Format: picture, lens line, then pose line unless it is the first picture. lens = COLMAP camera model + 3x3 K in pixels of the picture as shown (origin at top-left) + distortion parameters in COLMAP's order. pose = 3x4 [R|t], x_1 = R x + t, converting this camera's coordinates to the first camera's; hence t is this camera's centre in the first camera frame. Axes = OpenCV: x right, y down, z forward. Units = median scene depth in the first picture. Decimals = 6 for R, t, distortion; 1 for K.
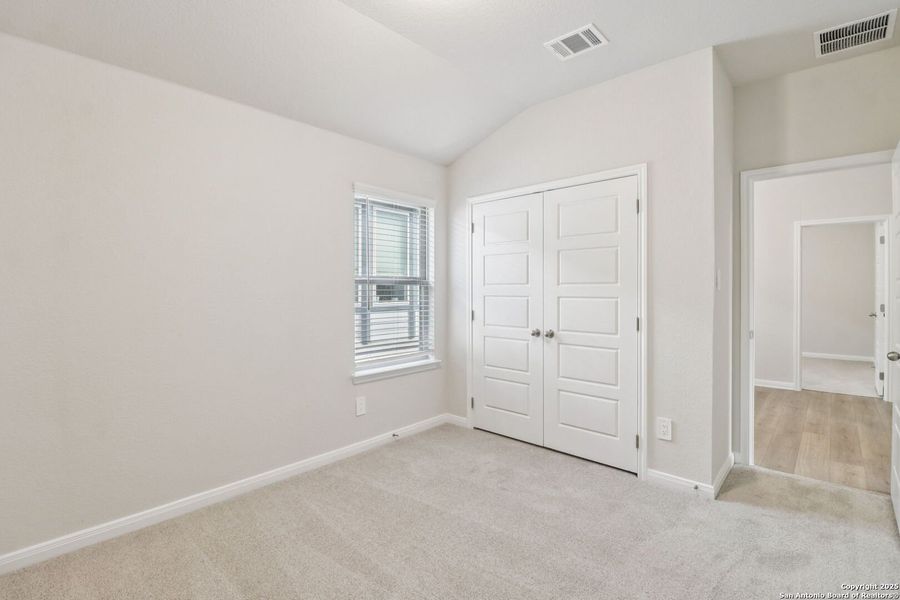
lens RADIAL K [[422.3, 0, 449.3], [0, 422.3, 289.2], [0, 0, 1]] dist [-0.002667, -0.000528]
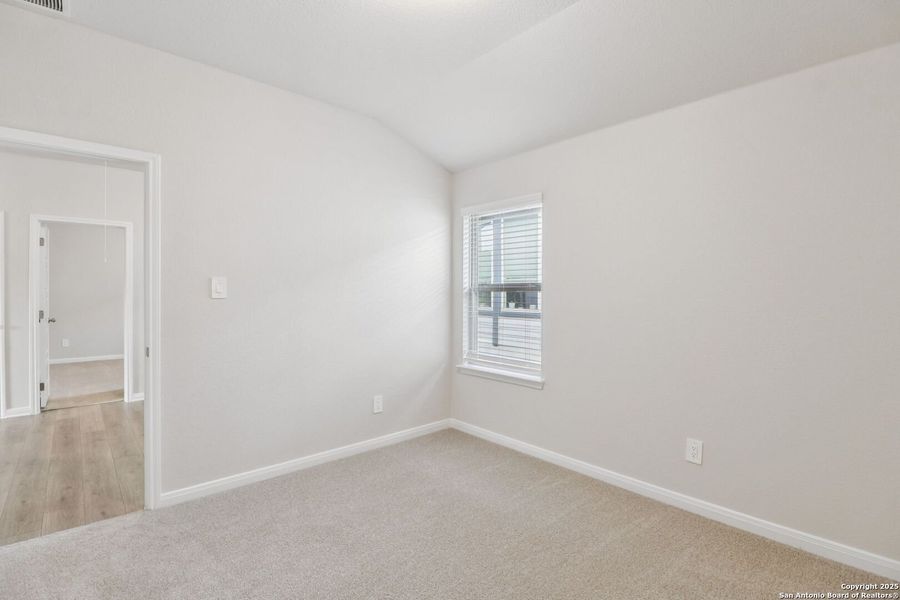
lens RADIAL K [[422.3, 0, 449.3], [0, 422.3, 289.2], [0, 0, 1]] dist [-0.002667, -0.000528]
pose [[-0.099295, -0.013597, -0.994965, 0.928151], [-0.006267, 0.999895, -0.013039, -0.001820], [0.995038, 0.004940, -0.099370, 1.004890]]
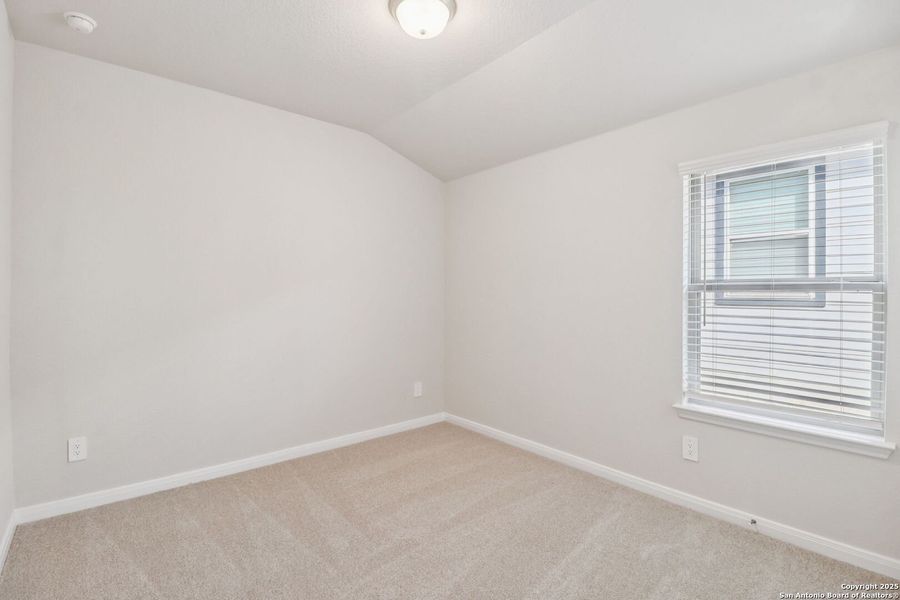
lens RADIAL K [[422.1, 0, 450.0], [0, 422.1, 300.0], [0, 0, 1]] dist [-0.003161, -0.000767]
pose [[-0.116077, 0.012080, -0.993167, 0.501383], [-0.007940, 0.999883, 0.013089, -0.002421], [0.993208, 0.009405, -0.115968, 0.532777]]
